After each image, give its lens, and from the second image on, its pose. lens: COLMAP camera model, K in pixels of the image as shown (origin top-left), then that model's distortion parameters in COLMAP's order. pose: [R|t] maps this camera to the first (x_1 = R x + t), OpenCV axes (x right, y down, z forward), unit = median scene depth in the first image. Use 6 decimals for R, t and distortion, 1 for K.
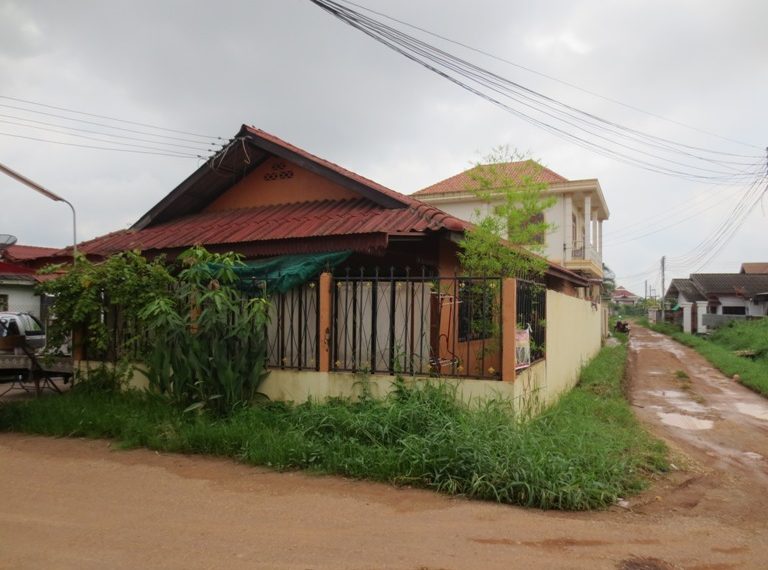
lens RADIAL K [[554.9, 0, 384.1], [0, 554.9, 285.1], [0, 0, 1]] dist [-0.009082, -0.001876]
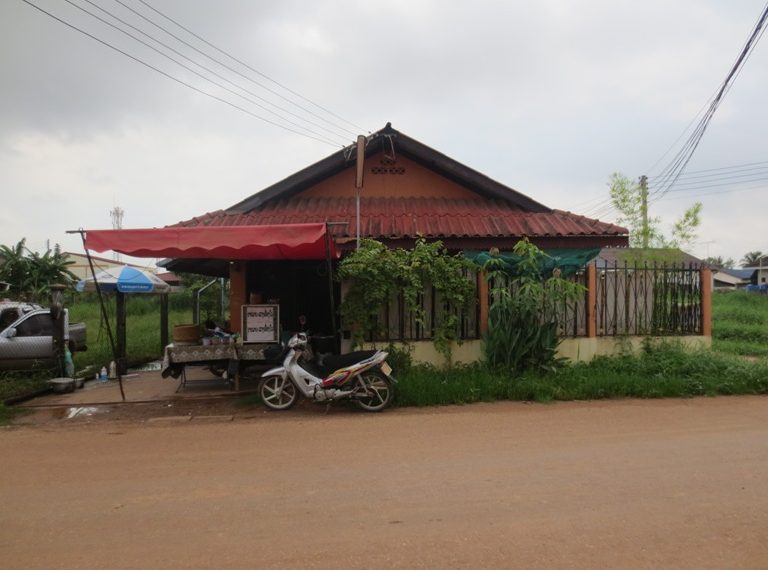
lens RADIAL K [[554.9, 0, 384.2], [0, 554.9, 285.9], [0, 0, 1]] dist [-0.009082, -0.001876]
pose [[0.868609, -0.005057, 0.495472, -1.208916], [-0.009442, 0.999597, 0.026756, -0.000021], [-0.495408, -0.027918, 0.868212, 0.087188]]
